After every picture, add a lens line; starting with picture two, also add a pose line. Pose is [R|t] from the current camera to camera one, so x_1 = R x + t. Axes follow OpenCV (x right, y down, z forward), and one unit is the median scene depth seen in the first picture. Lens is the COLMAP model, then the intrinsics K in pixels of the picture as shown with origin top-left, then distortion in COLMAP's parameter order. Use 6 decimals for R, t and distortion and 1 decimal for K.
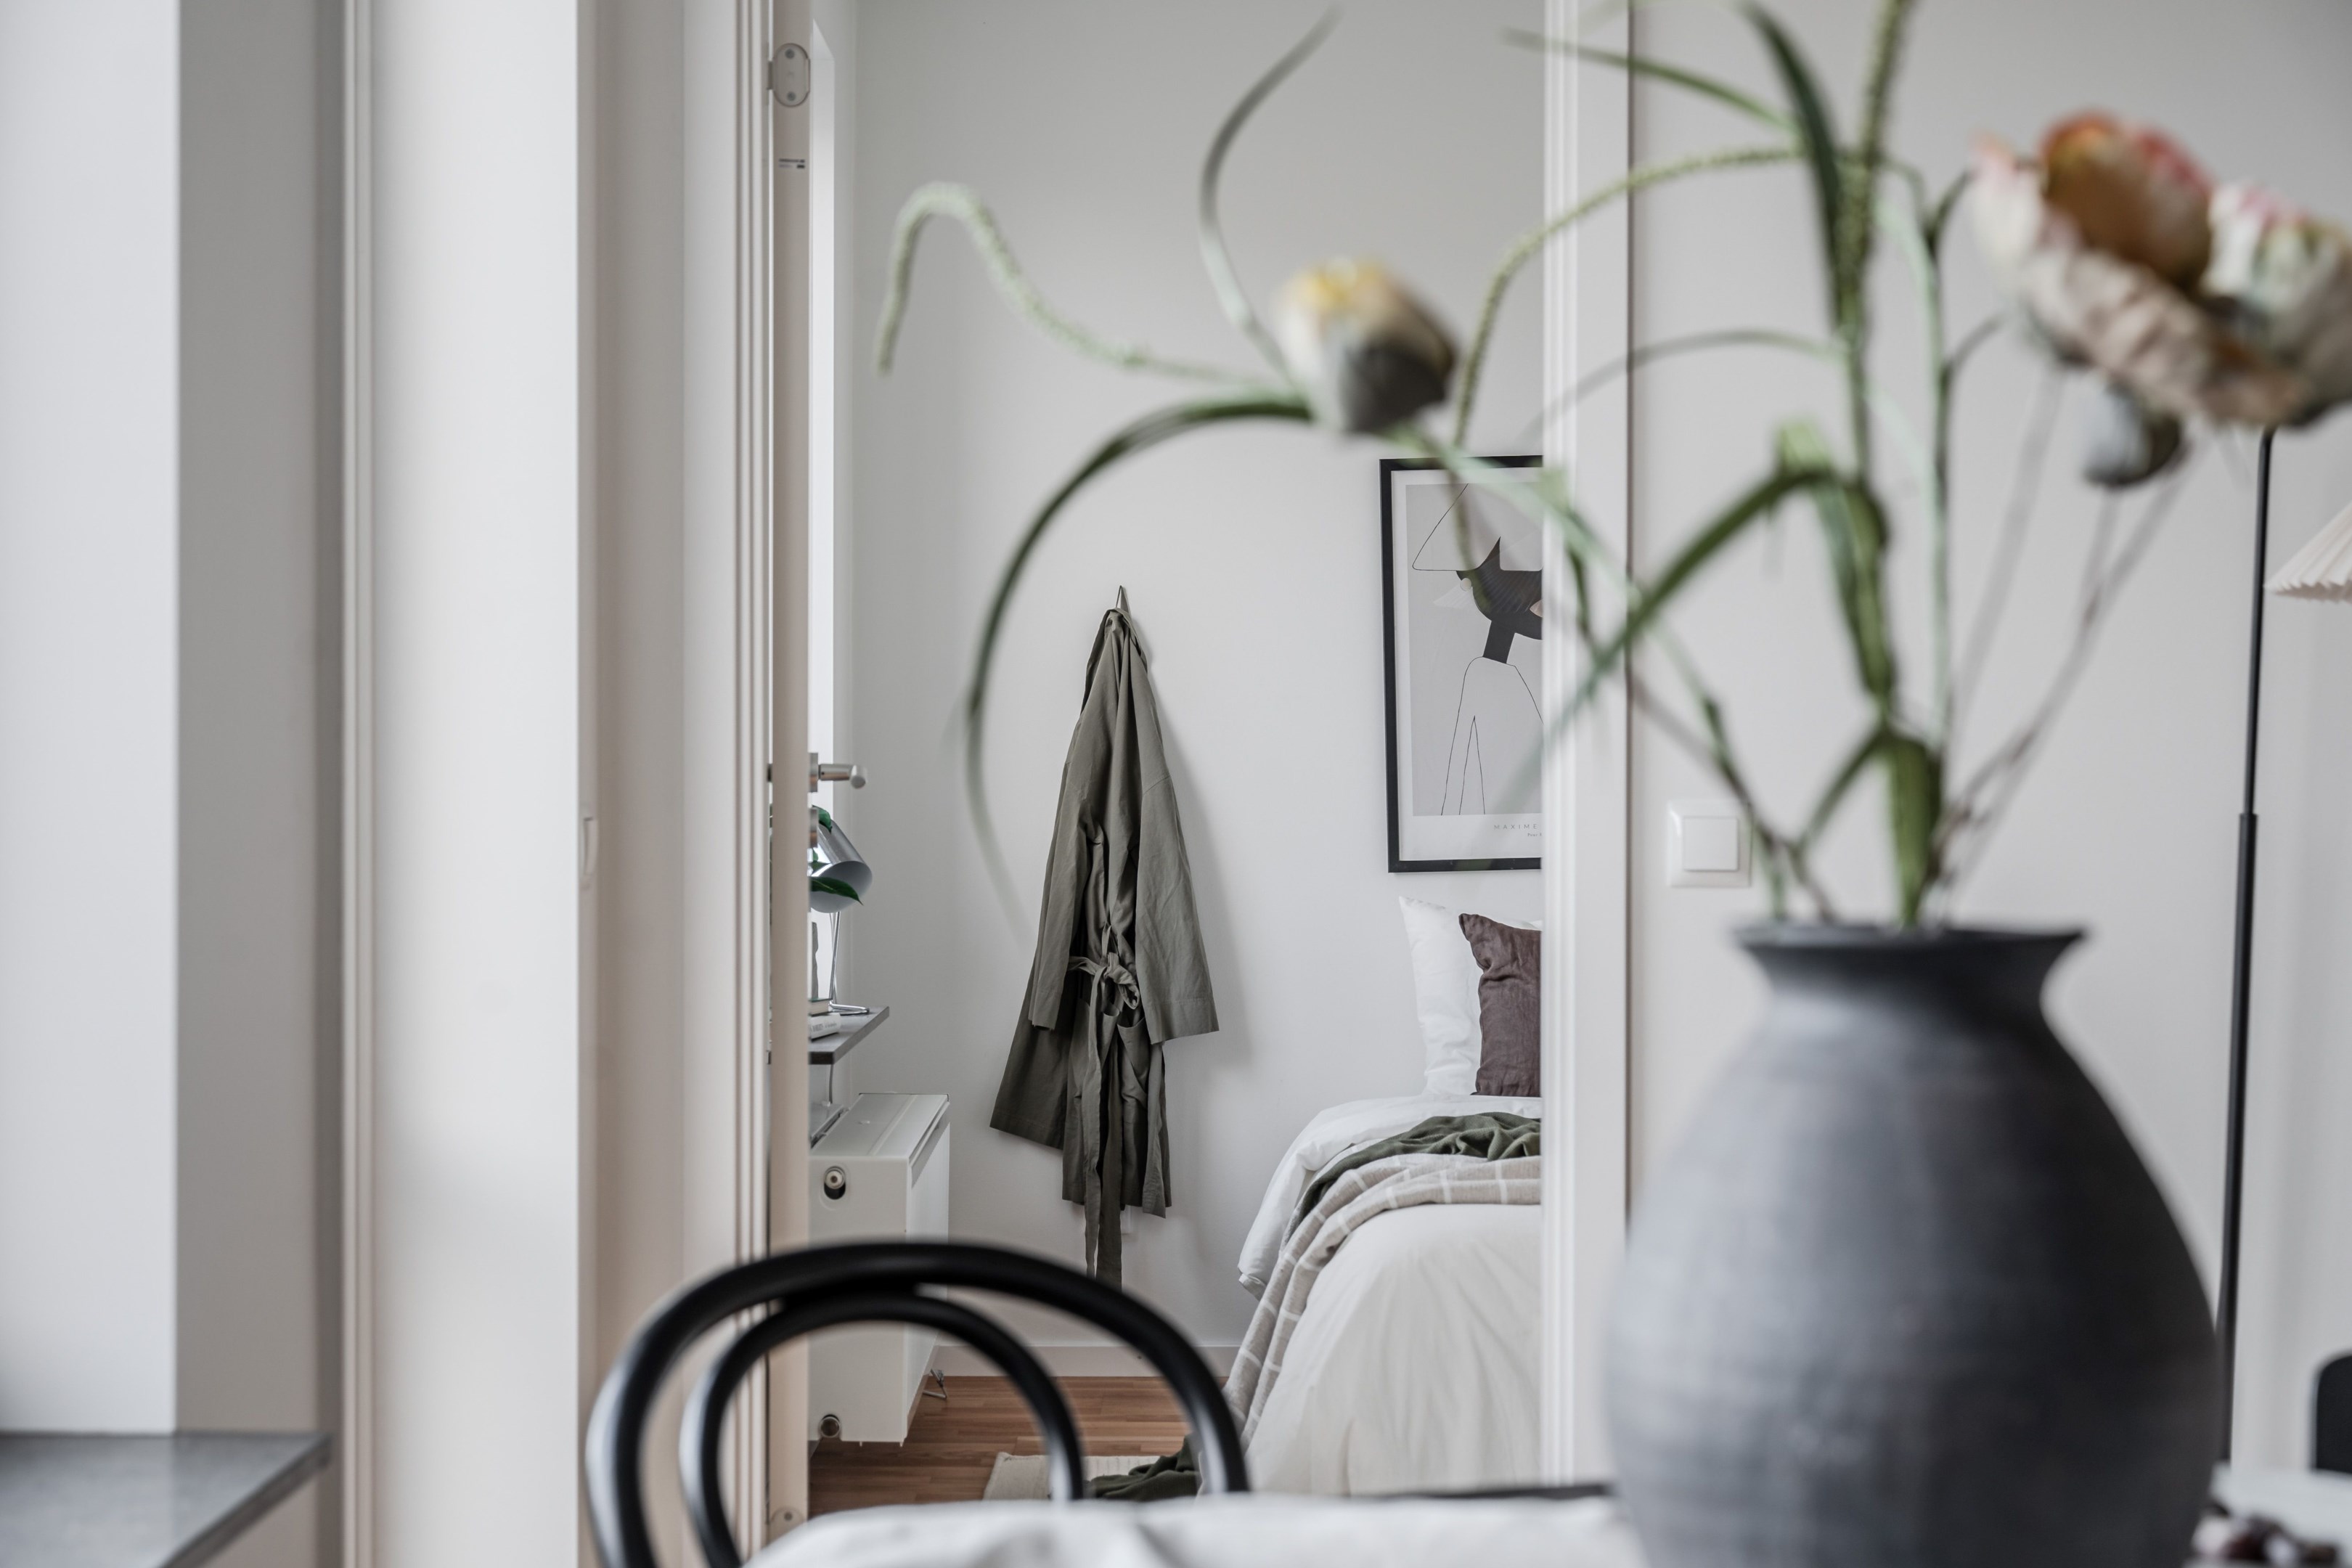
lens RADIAL K [[3906.5, 0, 1176.0], [0, 3906.5, 784.0], [0, 0, 1]] dist [-0.000107, -0.000690]
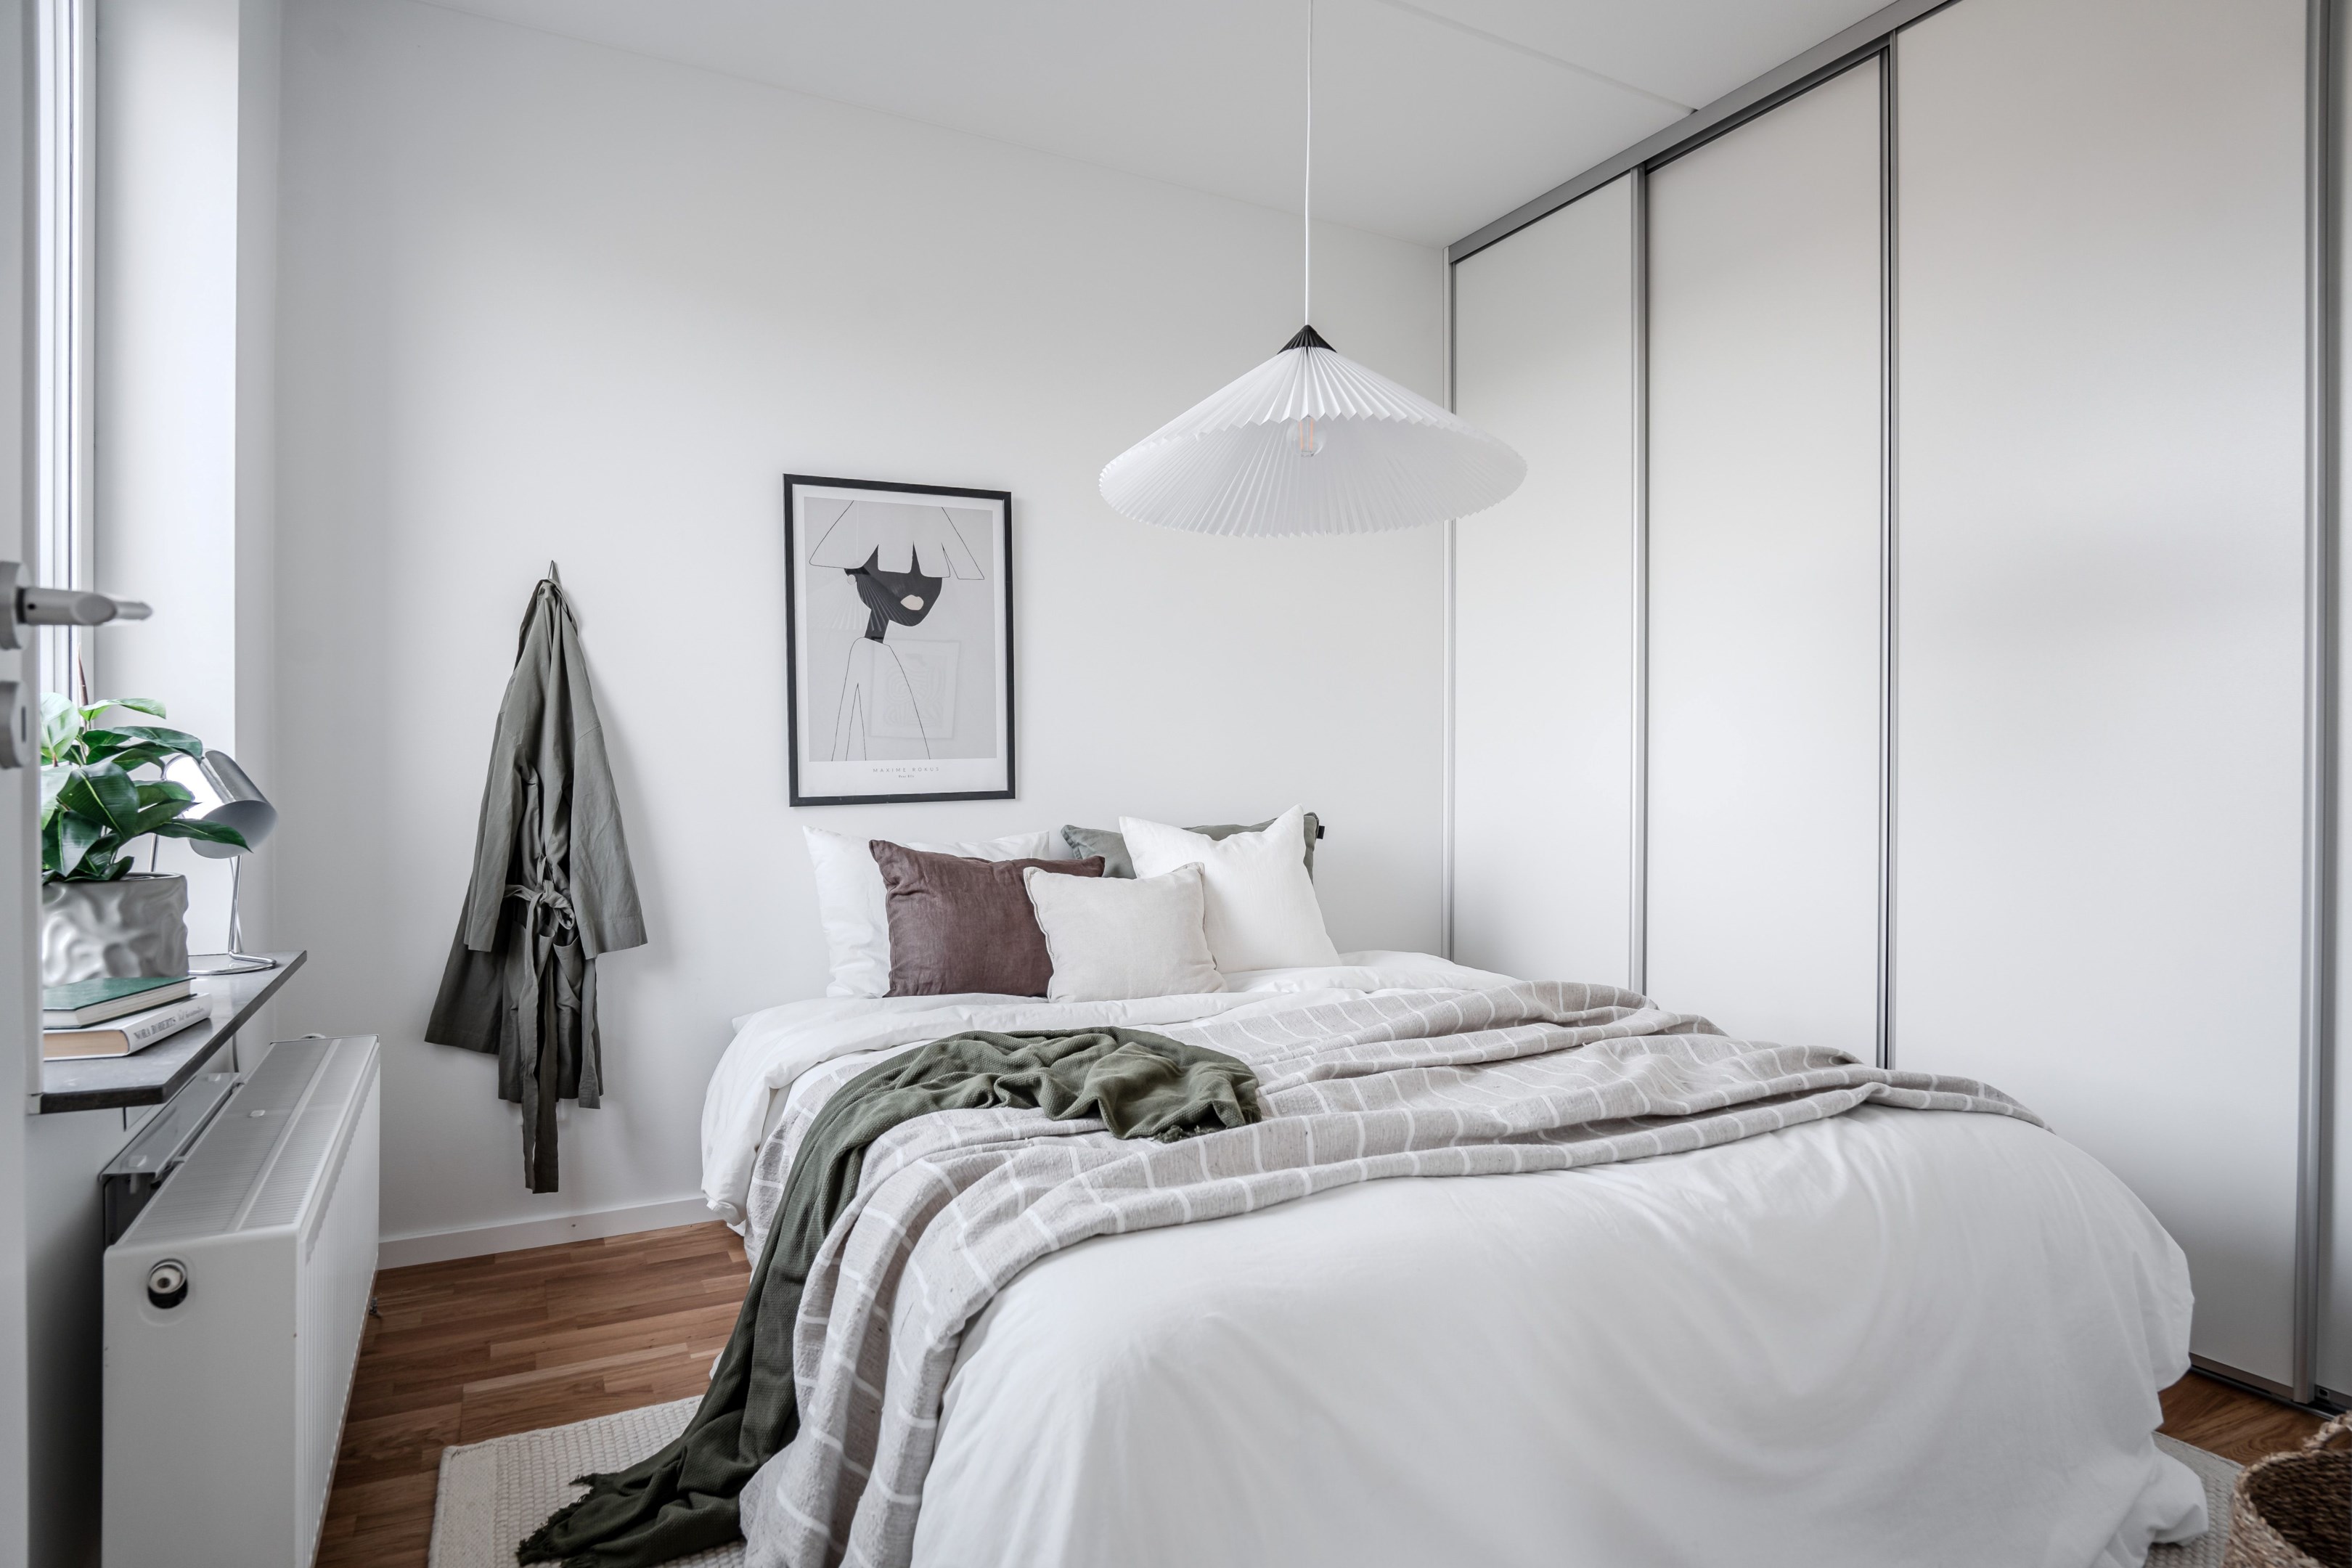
lens RADIAL K [[1283.5, 0, 1176.0], [0, 1283.5, 784.0], [0, 0, 1]] dist [-0.022005, 0.001136]
pose [[0.882002, -0.003325, 0.471234, -0.029884], [0.000353, 0.999979, 0.006394, 0.012959], [-0.471246, -0.005473, 0.881985, 0.588333]]
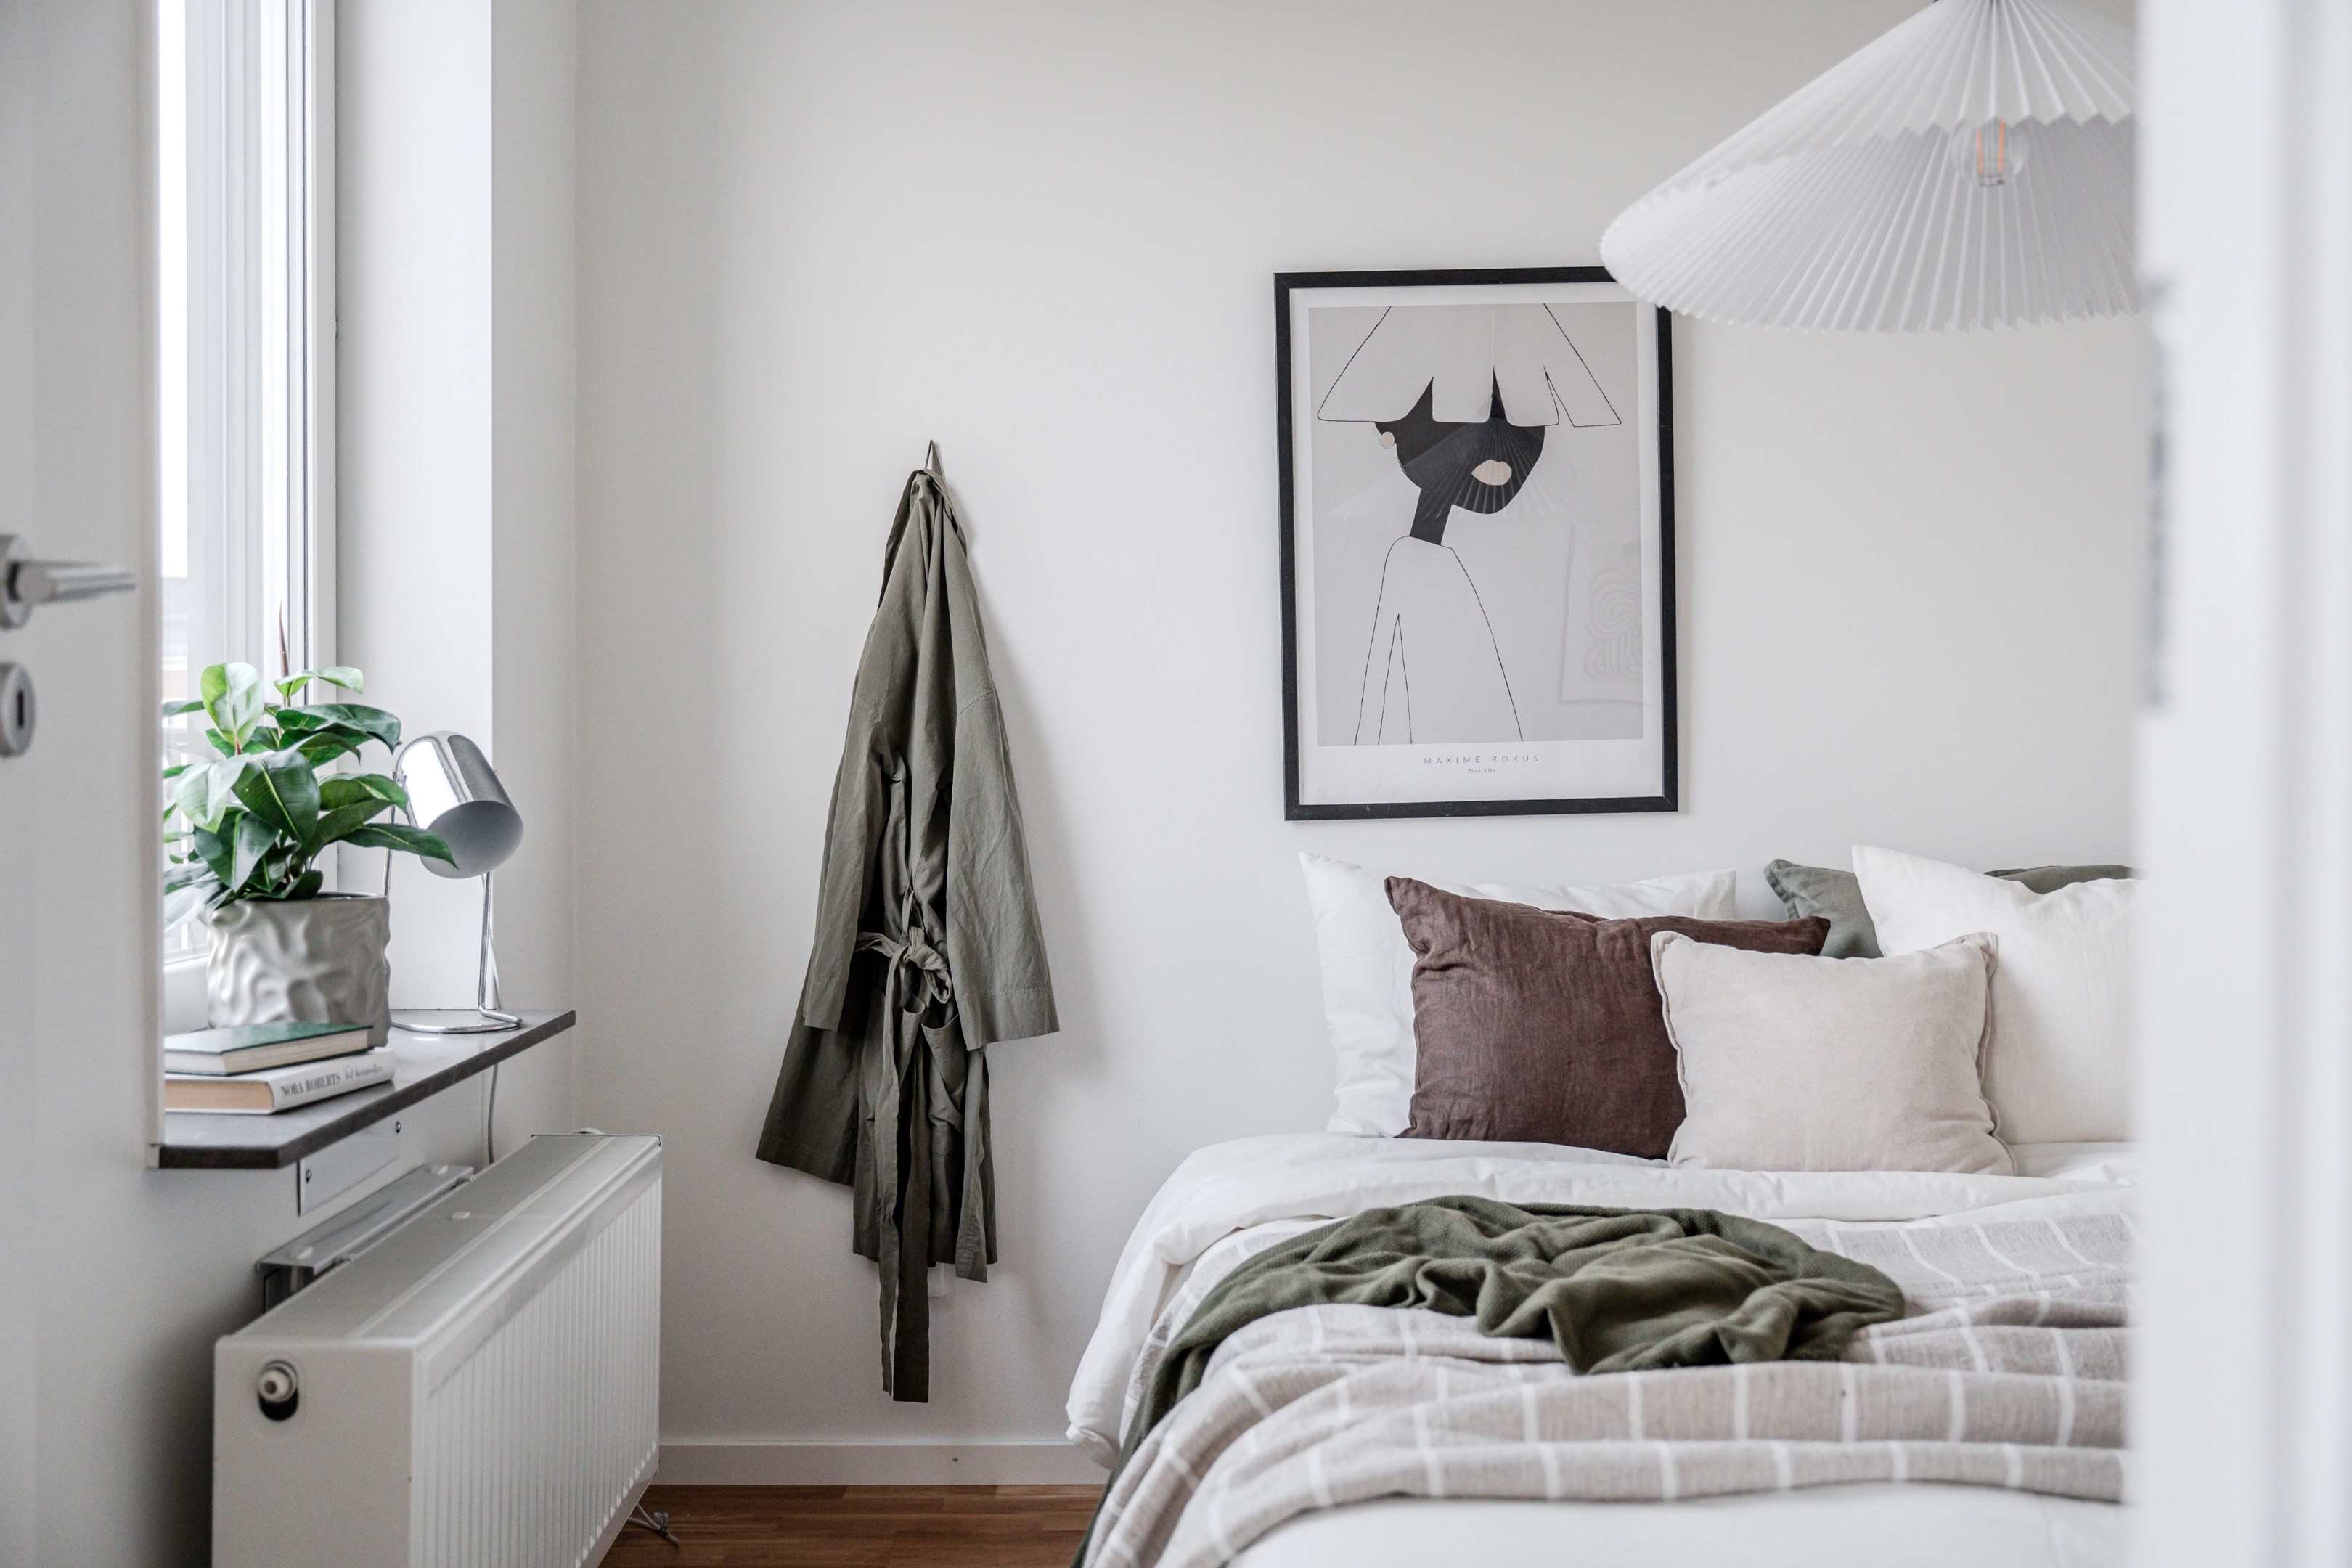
lens RADIAL K [[2448.6, 0, 1176.0], [0, 2448.6, 784.0], [0, 0, 1]] dist [-0.009864, -0.003421]
pose [[0.999780, 0.001325, 0.020929, 0.023564], [-0.001435, 0.999985, 0.005224, 0.013283], [-0.020921, -0.005253, 0.999767, 0.531793]]
